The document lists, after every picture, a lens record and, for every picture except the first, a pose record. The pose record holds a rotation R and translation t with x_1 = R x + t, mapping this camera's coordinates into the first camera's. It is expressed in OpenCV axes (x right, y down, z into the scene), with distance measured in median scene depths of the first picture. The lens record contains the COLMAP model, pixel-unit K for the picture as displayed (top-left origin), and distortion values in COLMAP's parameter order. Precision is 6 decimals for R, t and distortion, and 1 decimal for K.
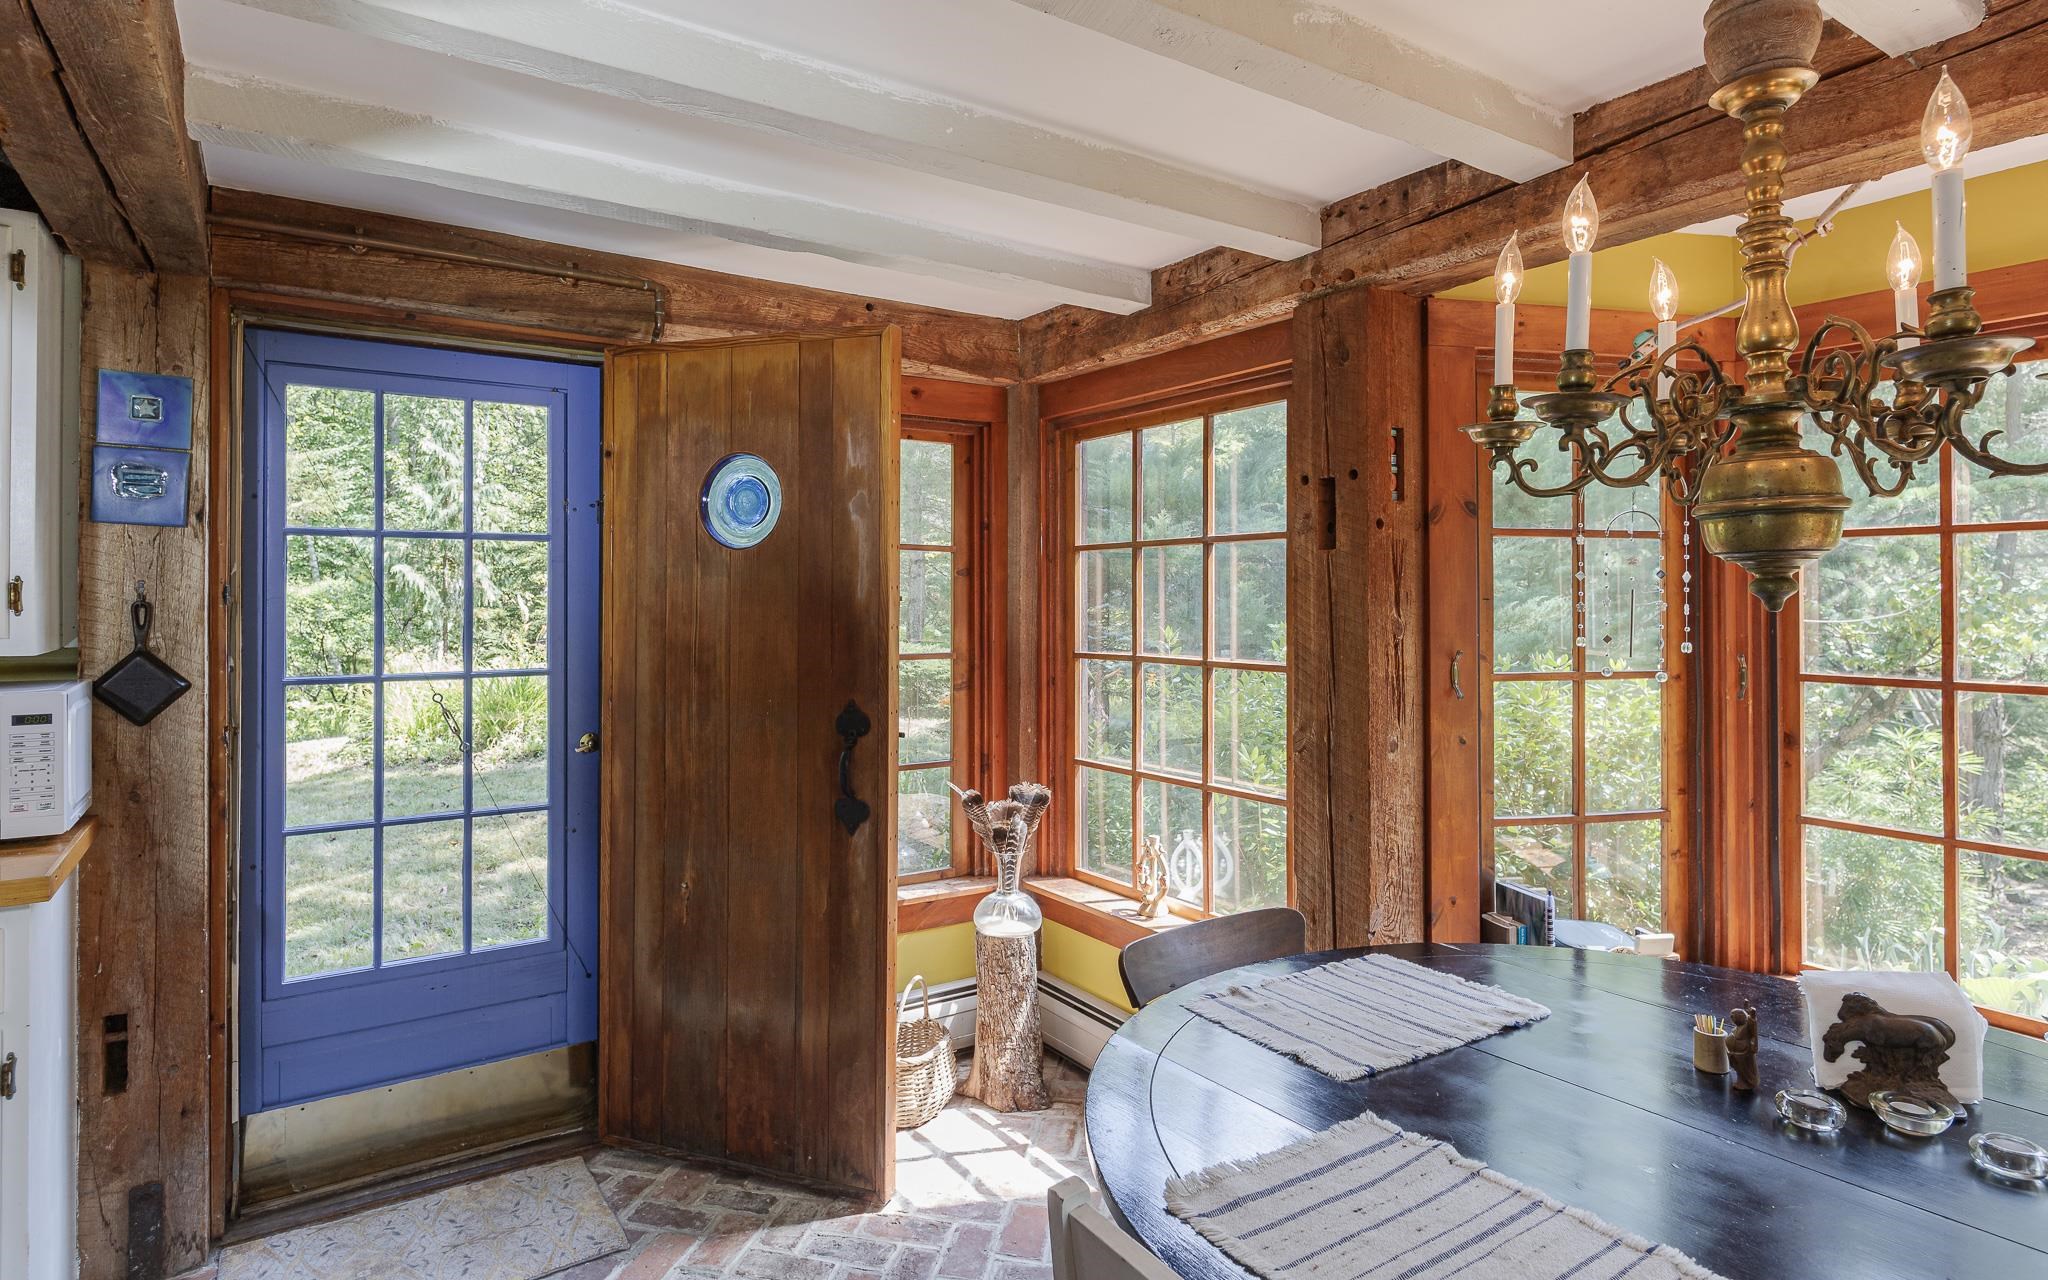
lens RADIAL K [[1102.4, 0, 1046.9], [0, 1102.4, 576.3], [0, 0, 1]] dist [0.000353, -0.001252]
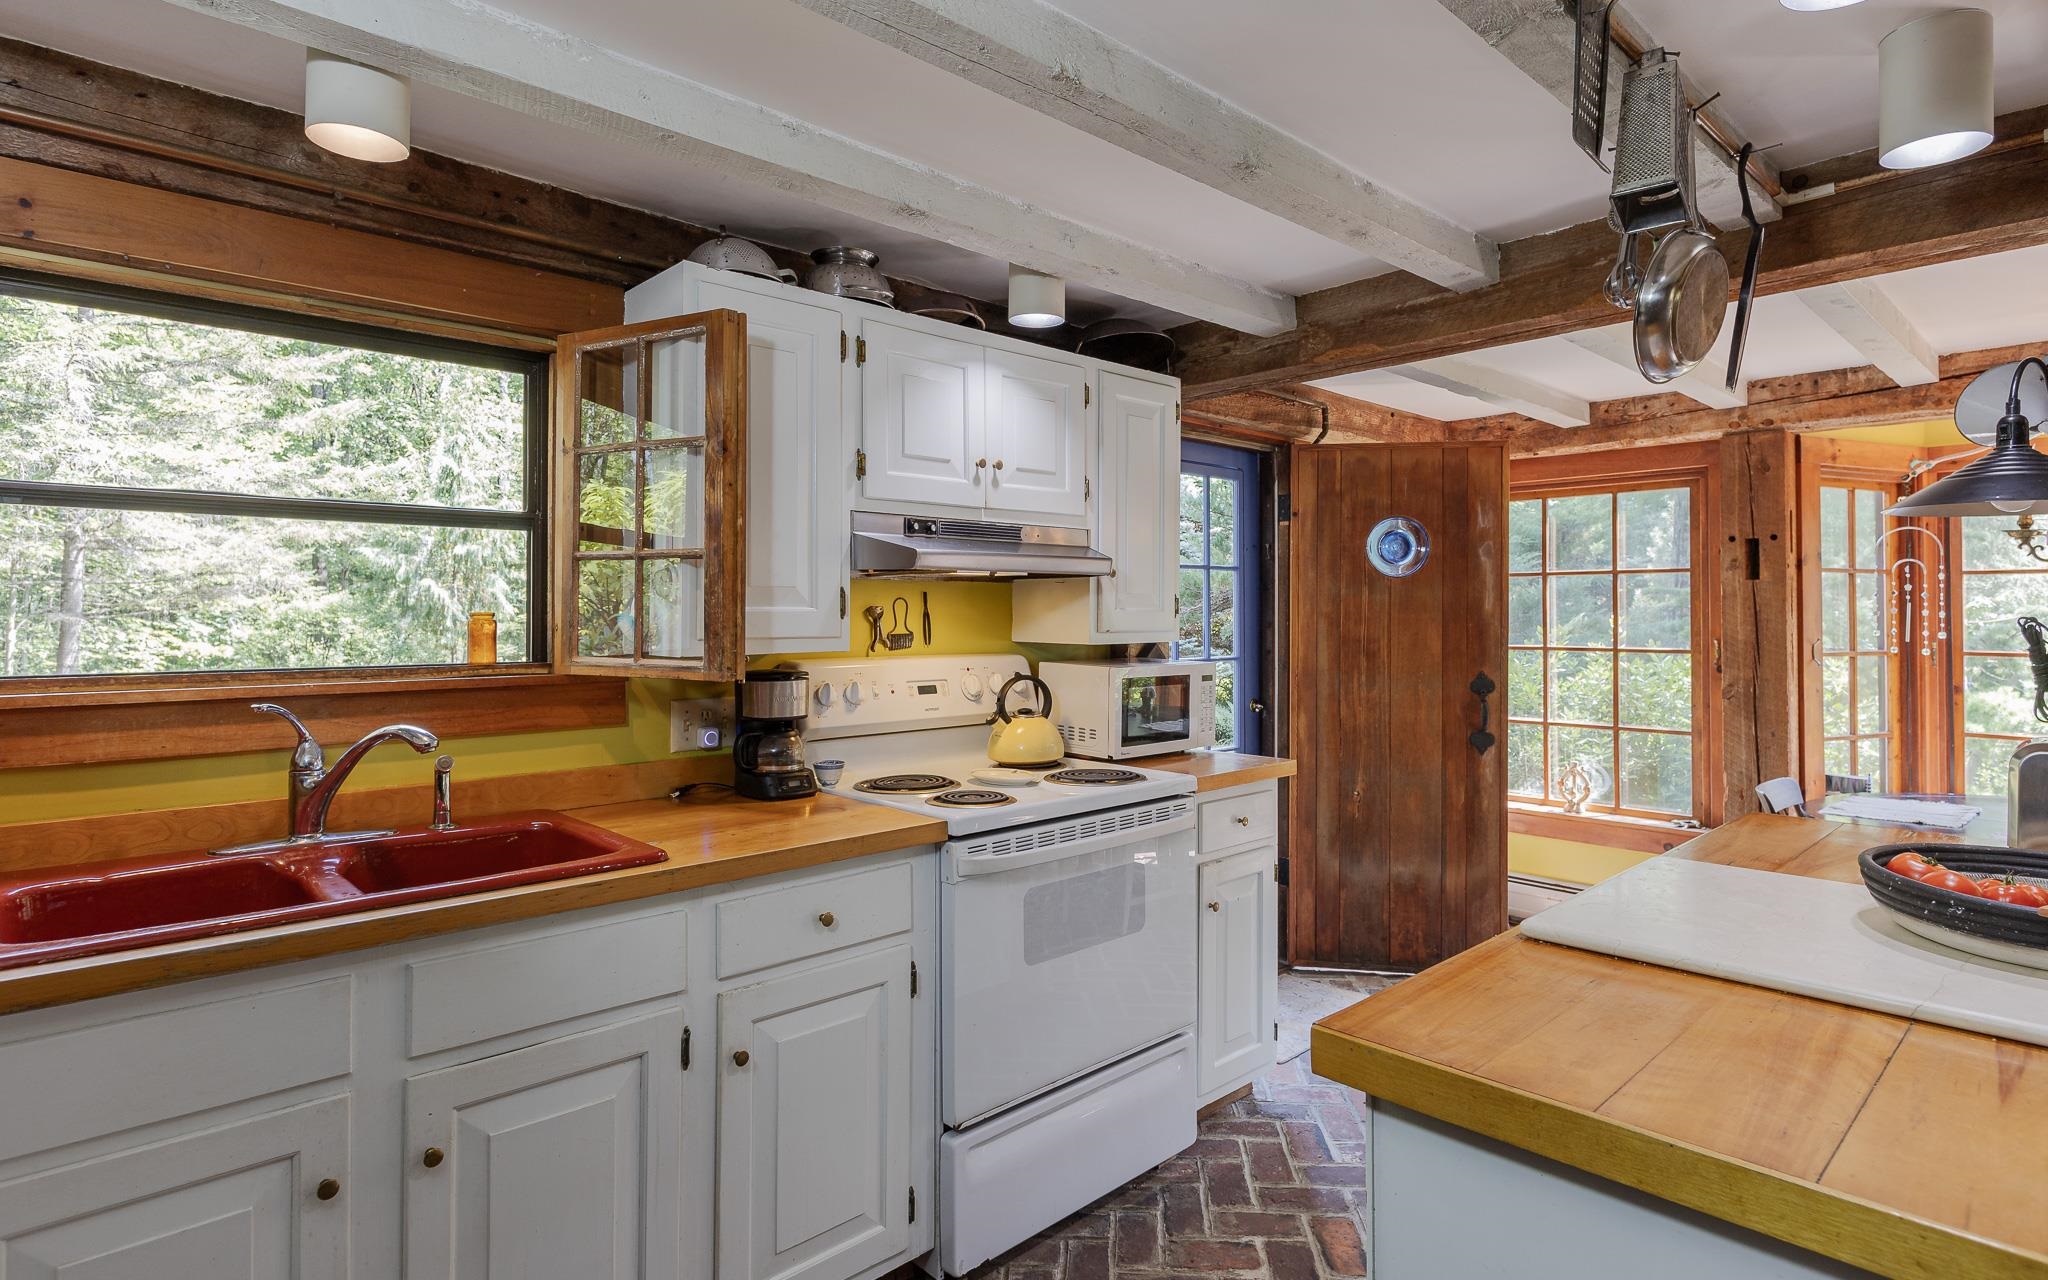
lens RADIAL K [[1119.5, 0, 1023.7], [0, 1119.5, 584.8], [0, 0, 1]] dist [-0.000230, -0.000747]
pose [[0.983989, 0.004249, 0.178179, -1.146864], [-0.003241, 0.999977, -0.005947, -0.002620], [-0.178200, 0.005274, 0.983980, -0.503950]]
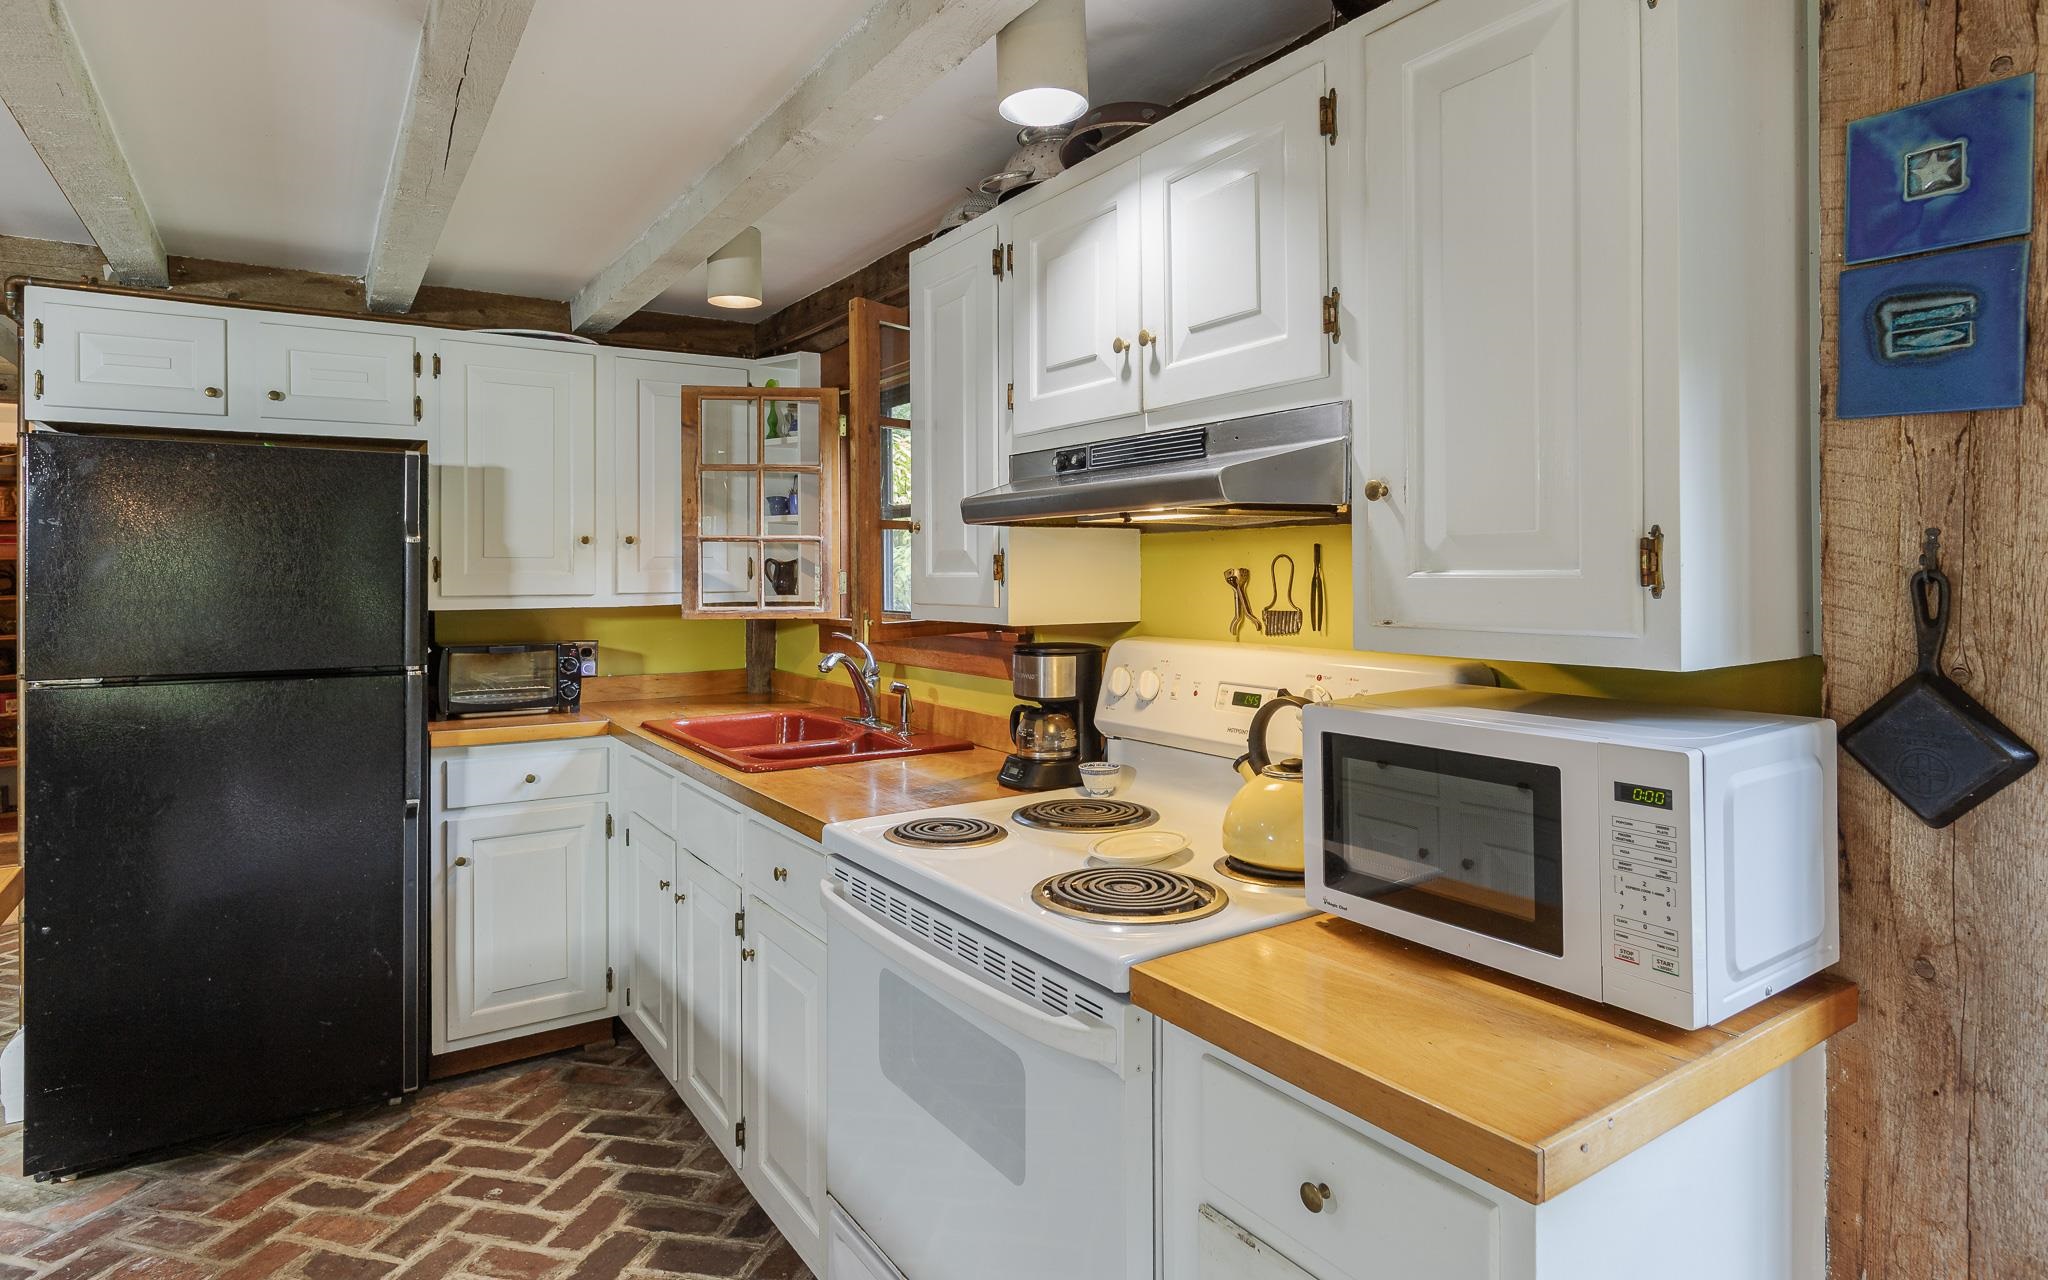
lens RADIAL K [[1102.4, 0, 1046.9], [0, 1102.4, 576.3], [0, 0, 1]] dist [0.000353, -0.001252]
pose [[-0.003372, 0.002448, -0.999991, -0.295857], [0.019912, 0.999799, 0.002381, 0.014320], [0.999796, -0.019903, -0.003420, 0.540644]]
